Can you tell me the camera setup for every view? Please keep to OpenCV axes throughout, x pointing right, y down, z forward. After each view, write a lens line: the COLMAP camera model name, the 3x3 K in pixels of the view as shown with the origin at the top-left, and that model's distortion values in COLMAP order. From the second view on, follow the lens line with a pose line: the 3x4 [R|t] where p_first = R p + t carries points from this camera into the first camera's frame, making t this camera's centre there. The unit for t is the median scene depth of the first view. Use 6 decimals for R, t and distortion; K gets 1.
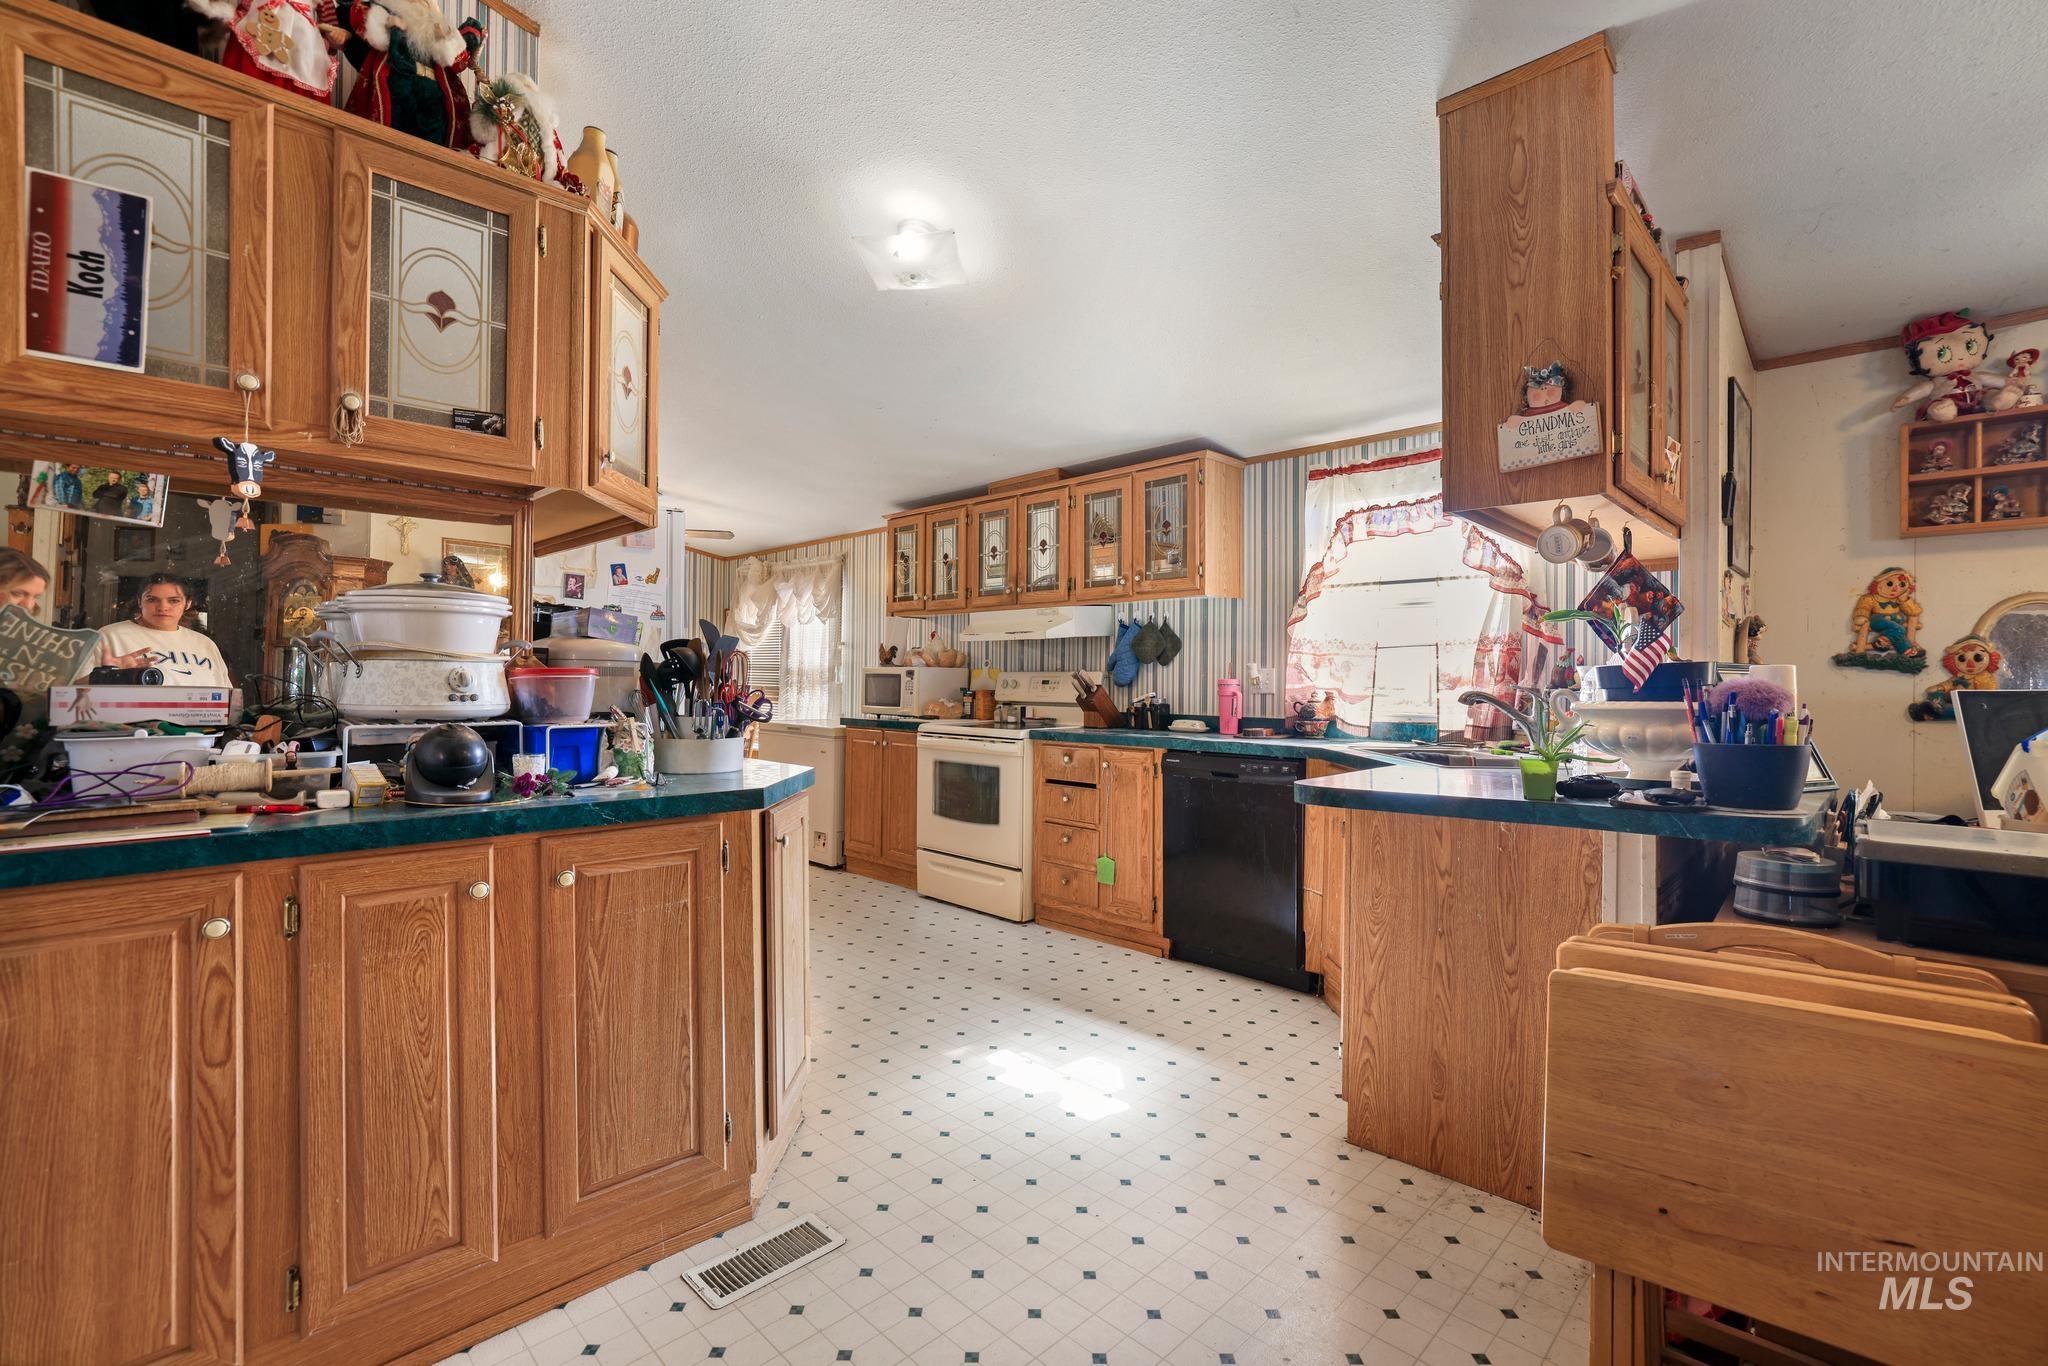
lens RADIAL K [[910.4, 0, 1009.5], [0, 910.4, 669.9], [0, 0, 1]] dist [-0.044678, 0.018688]
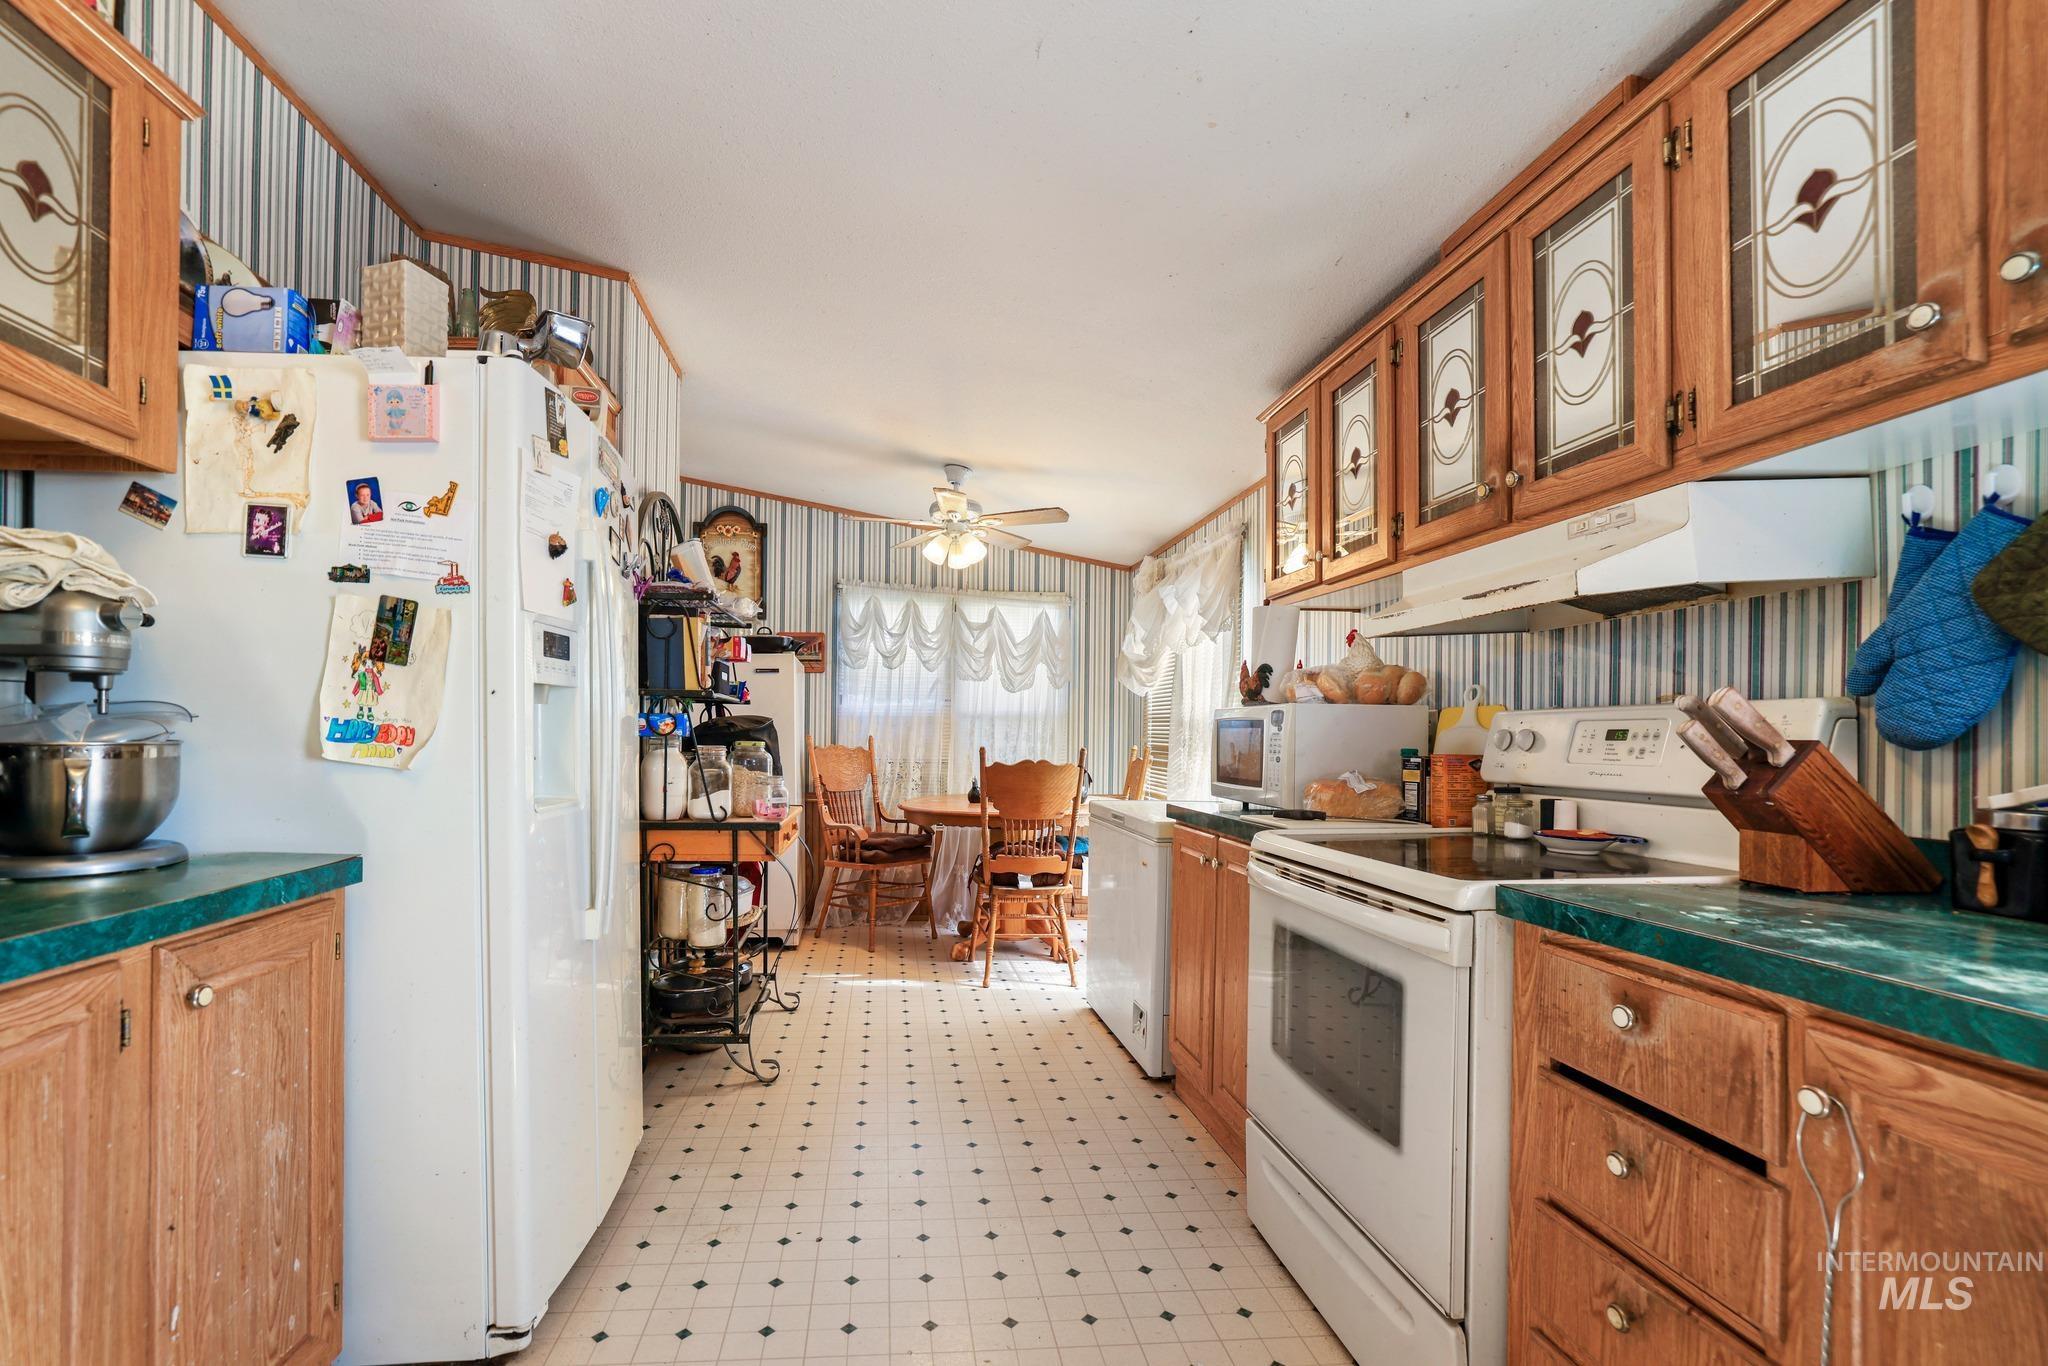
lens RADIAL K [[909.8, 0, 958.5], [0, 909.8, 730.5], [0, 0, 1]] dist [-0.004121, 0.000253]
pose [[0.767586, -0.006417, -0.640914, 0.075614], [0.006308, 0.999977, -0.002457, 0.012011], [0.640915, -0.002157, 0.767609, 0.605020]]
